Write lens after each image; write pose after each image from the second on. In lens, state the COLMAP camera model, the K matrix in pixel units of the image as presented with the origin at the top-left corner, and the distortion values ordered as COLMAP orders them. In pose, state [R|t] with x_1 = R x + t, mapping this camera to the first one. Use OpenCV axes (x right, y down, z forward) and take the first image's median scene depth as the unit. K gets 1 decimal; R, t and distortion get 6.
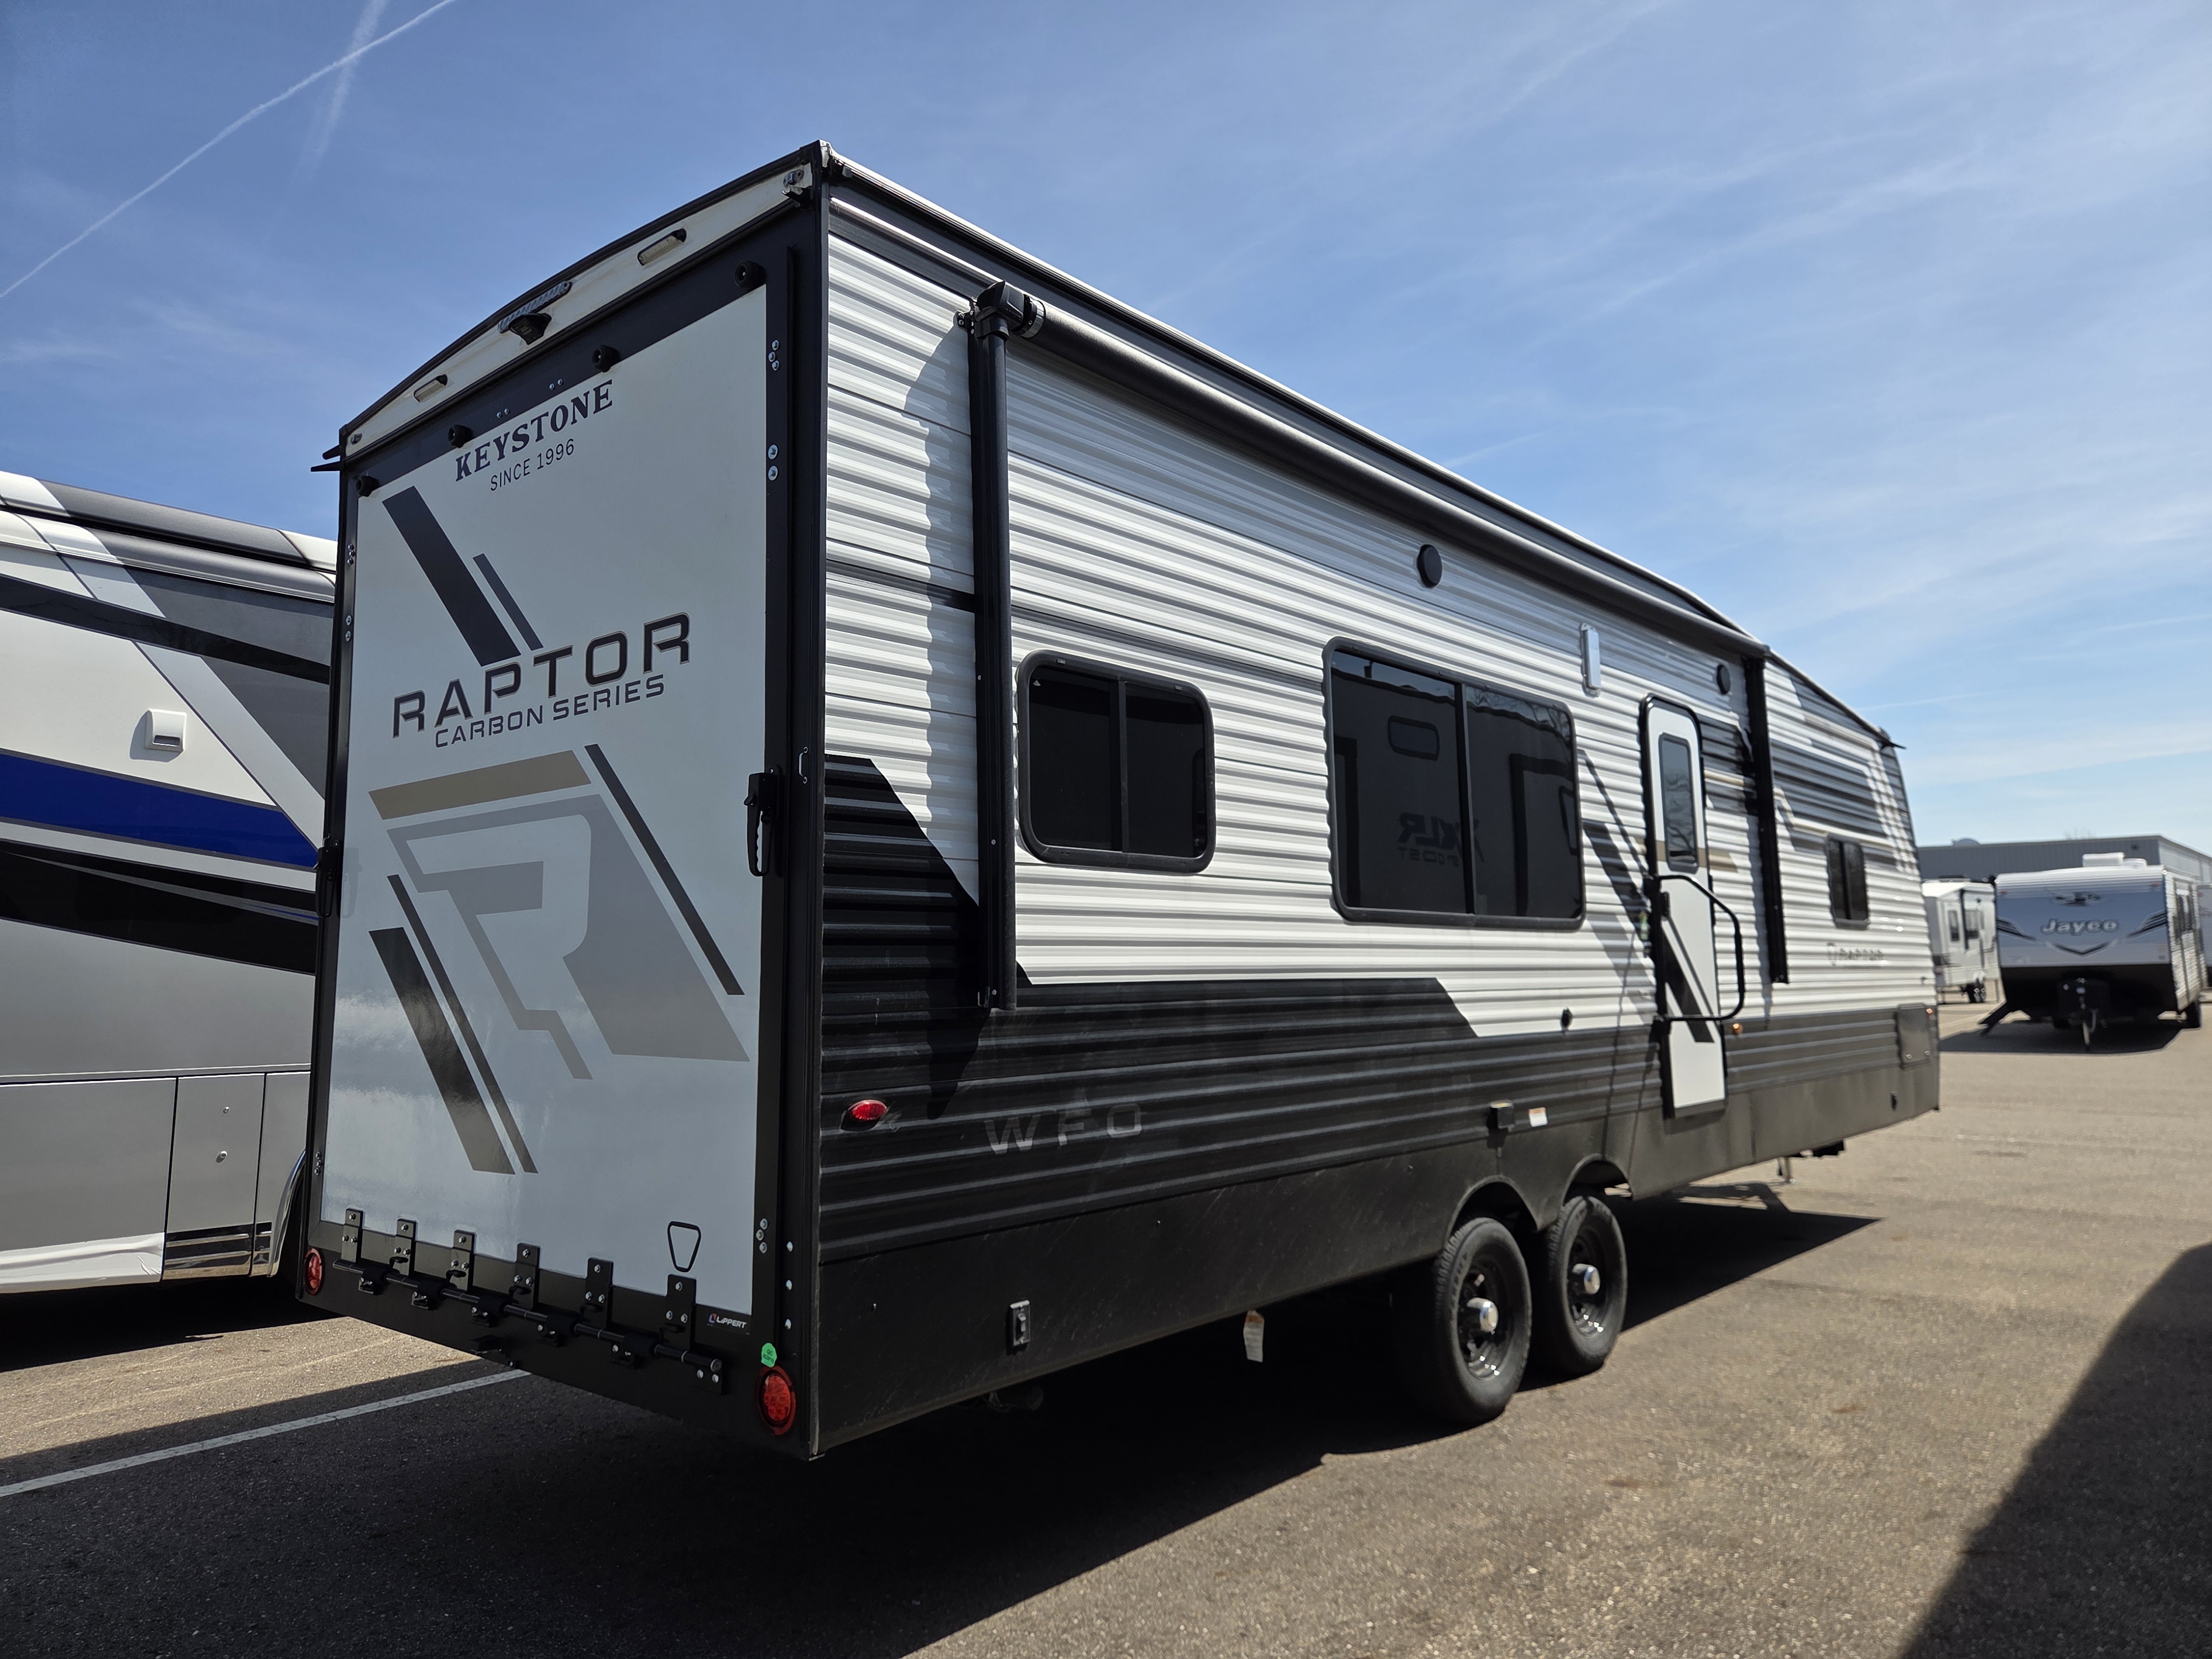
lens RADIAL K [[1494.4, 0, 1106.7], [0, 1494.4, 823.3], [0, 0, 1]] dist [0.058856, -0.050343]
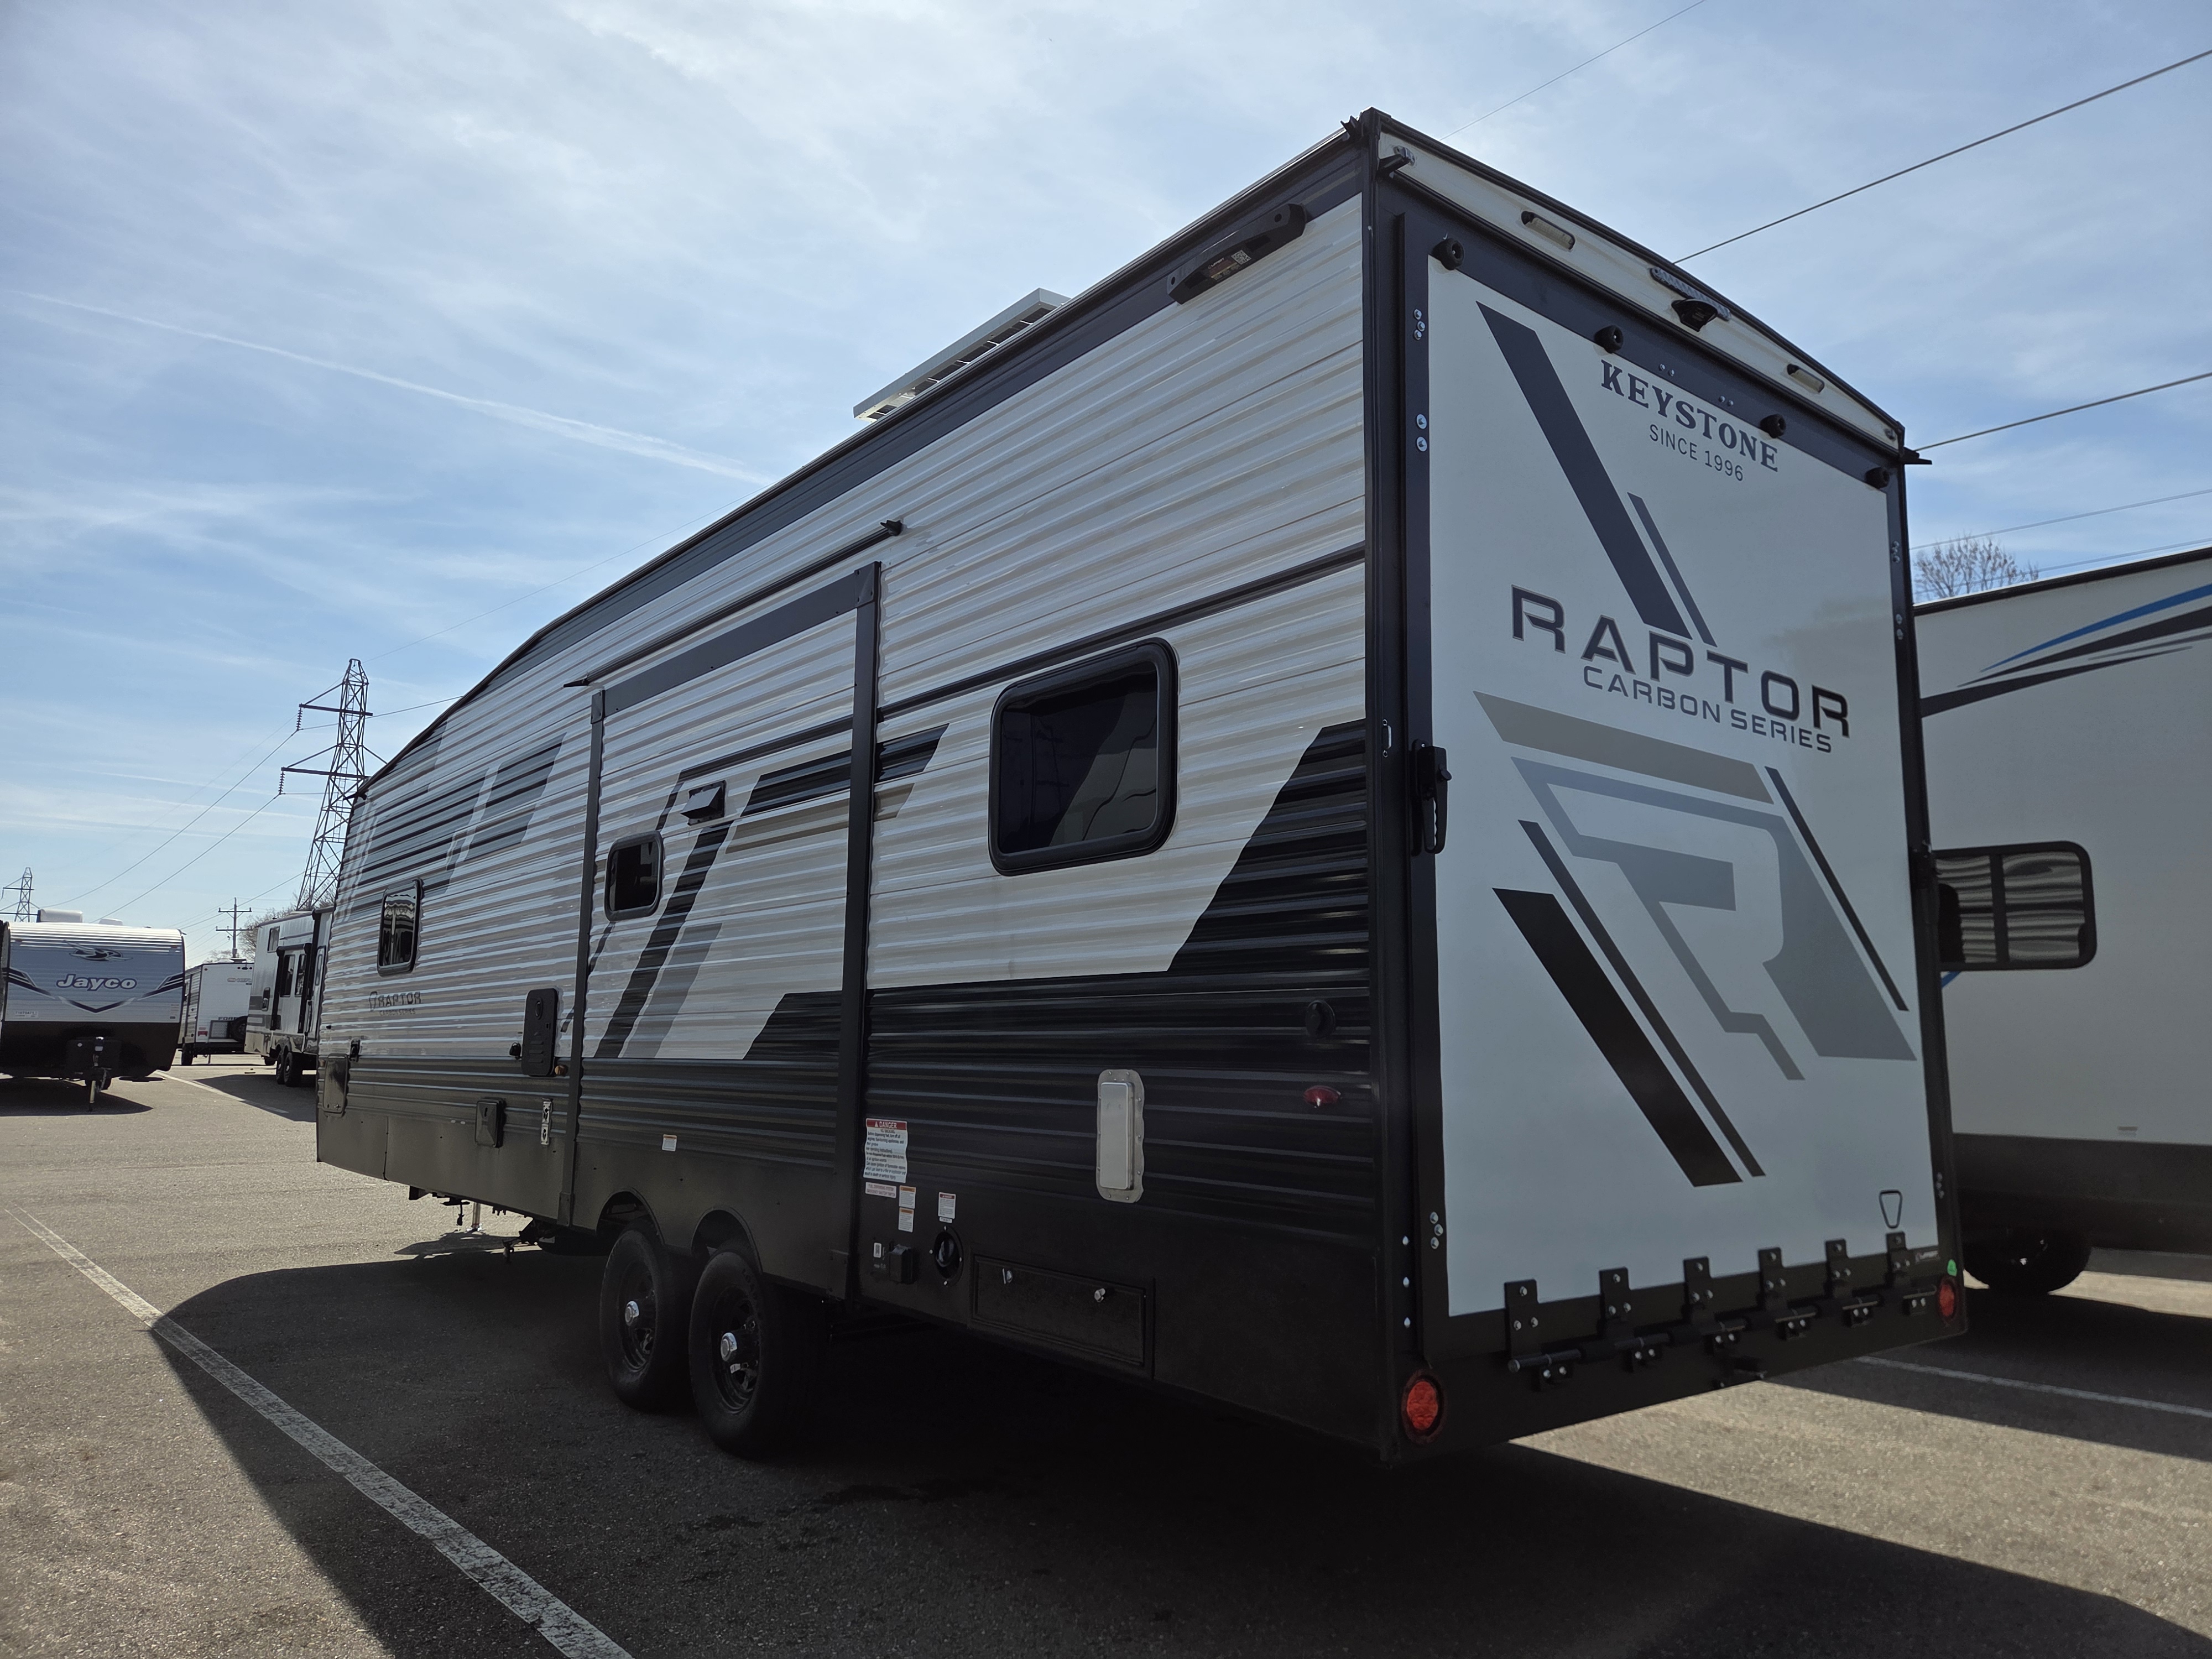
lens RADIAL K [[1494.4, 0, 1110.0], [0, 1494.4, 831.5], [0, 0, 1]] dist [0.058856, -0.050343]
pose [[0.160637, 0.158135, 0.974263, -1.384625], [-0.119974, 0.982891, -0.139755, 0.188929], [-0.979695, -0.094437, 0.176860, 1.203337]]
